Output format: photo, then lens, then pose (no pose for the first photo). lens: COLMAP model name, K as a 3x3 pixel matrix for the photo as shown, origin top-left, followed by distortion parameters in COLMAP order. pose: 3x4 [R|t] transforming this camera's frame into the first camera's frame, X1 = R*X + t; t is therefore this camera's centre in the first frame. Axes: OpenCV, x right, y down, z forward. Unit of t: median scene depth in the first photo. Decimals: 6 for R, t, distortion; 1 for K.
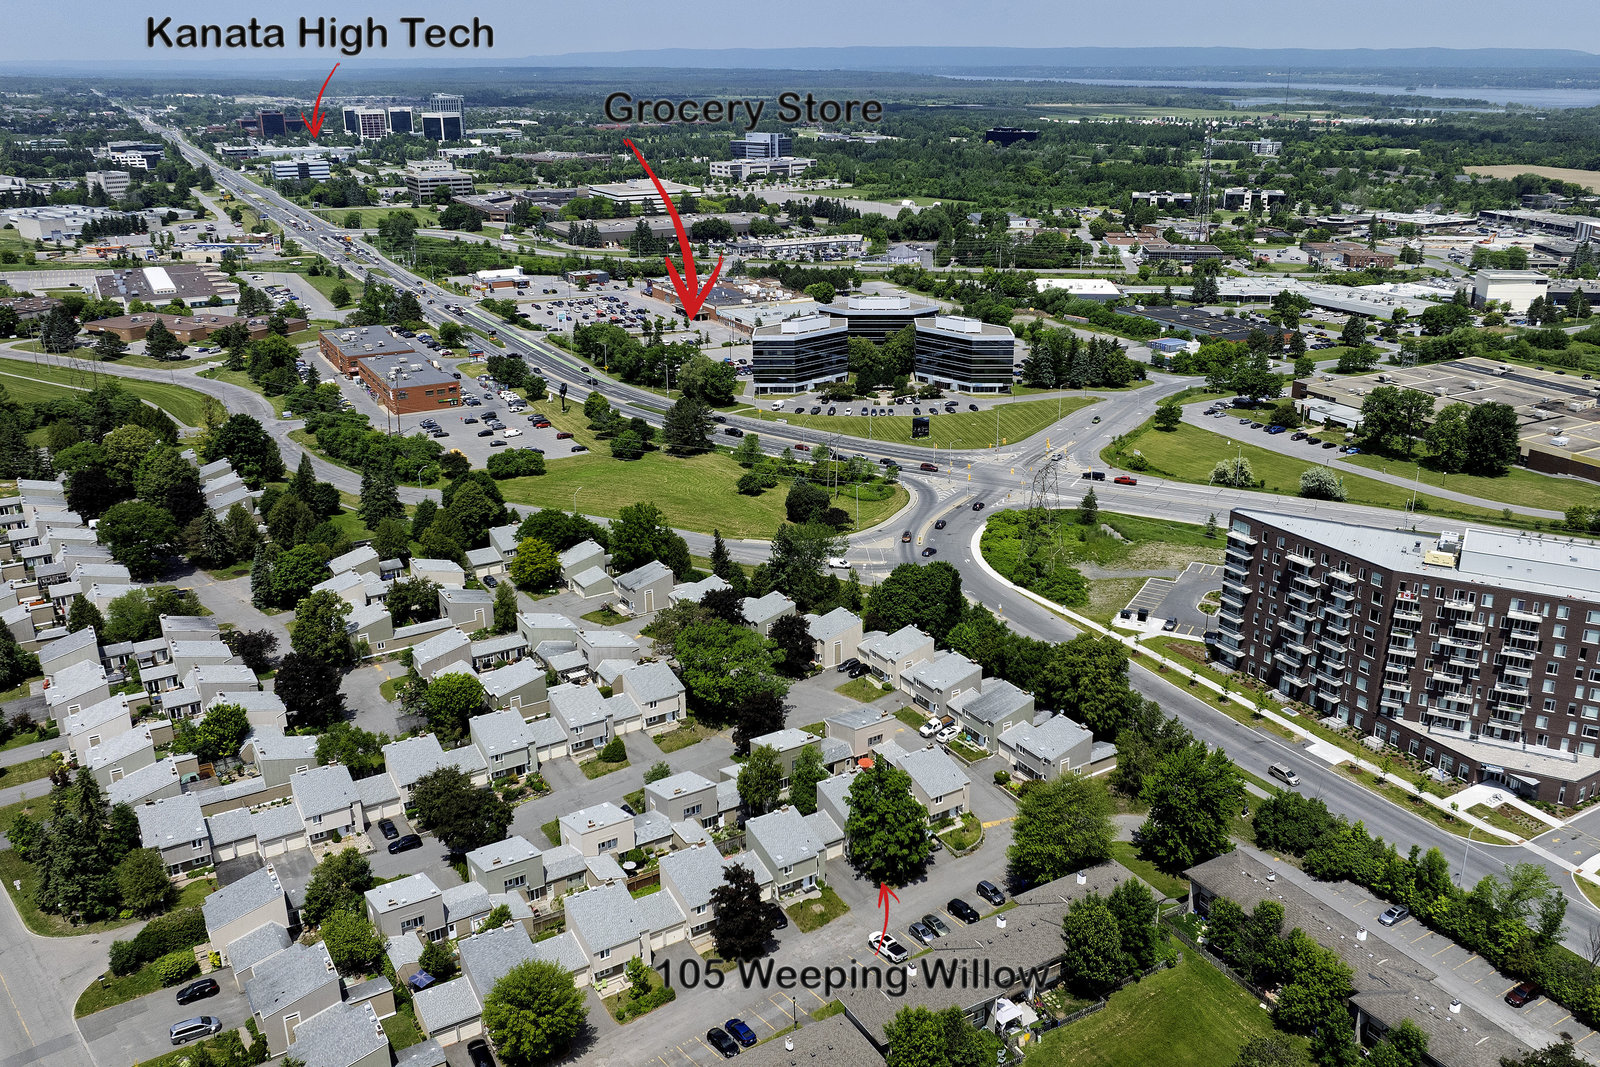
lens RADIAL K [[1297.2, 0, 801.5], [0, 1297.2, 527.7], [0, 0, 1]] dist [-0.012560, -0.014874]
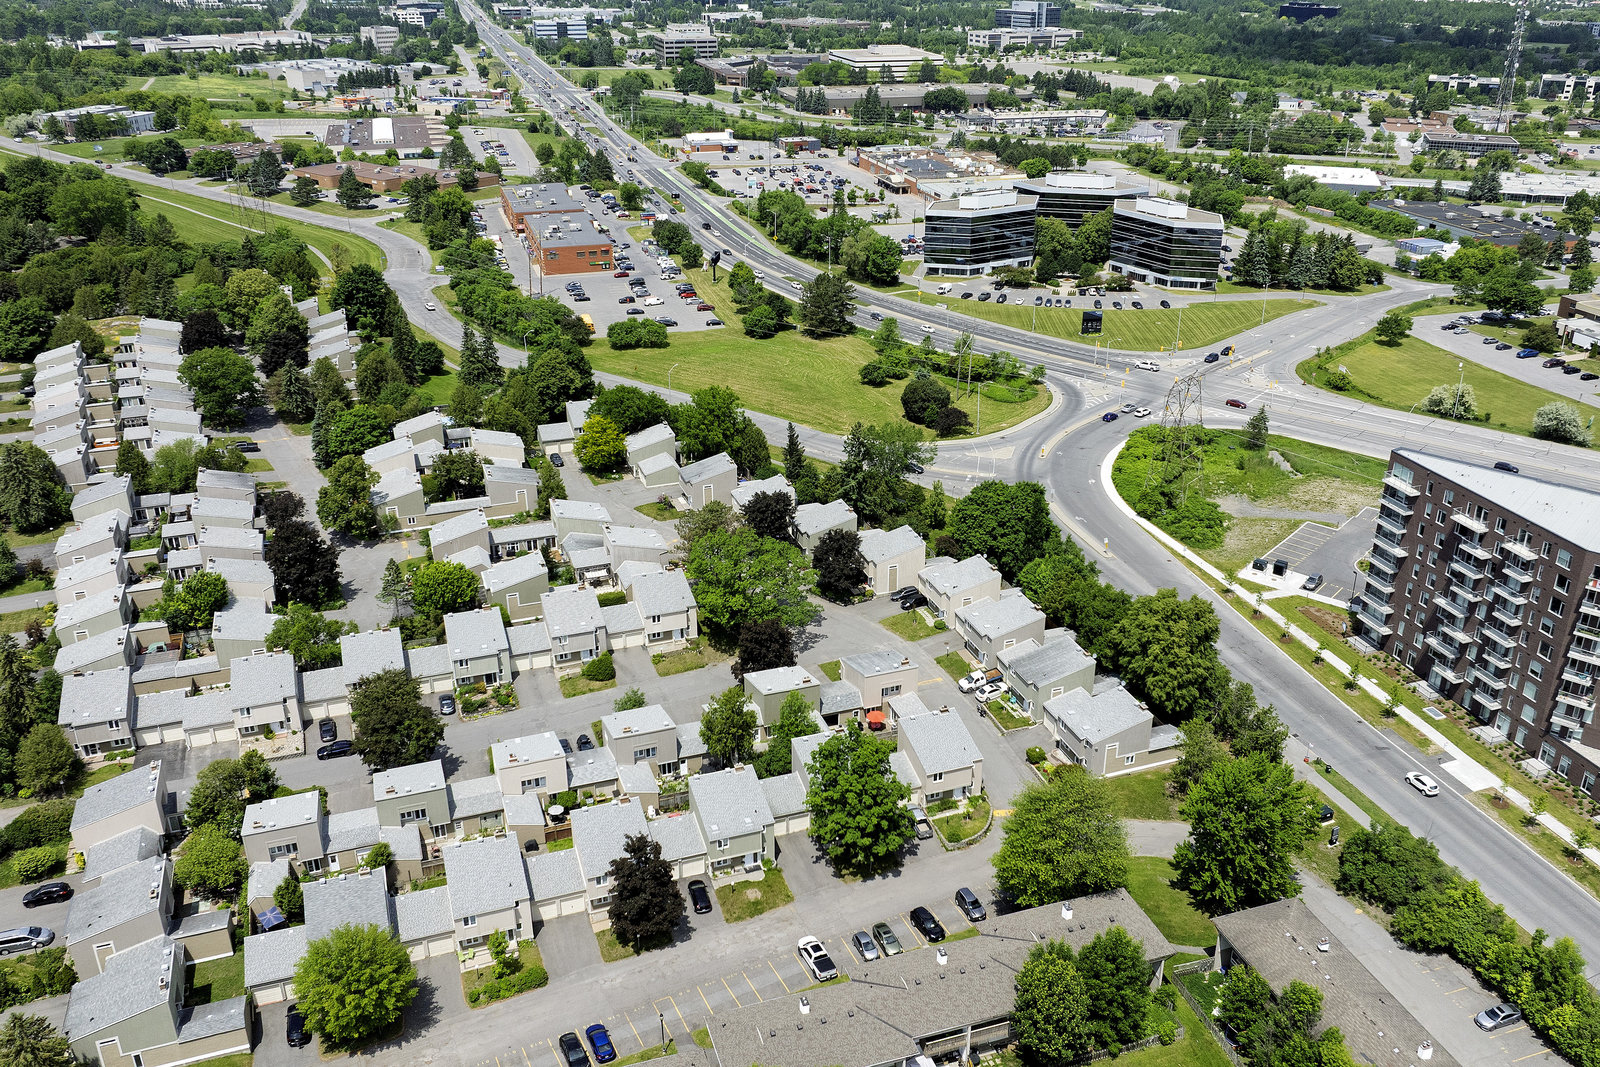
lens RADIAL K [[1297.2, 0, 801.5], [0, 1297.2, 527.7], [0, 0, 1]] dist [-0.012560, -0.014874]
pose [[0.978895, 0.091786, -0.182591, 0.098540], [-0.075328, 0.992611, 0.095128, -0.010957], [0.189973, -0.079366, 0.978576, 0.123523]]
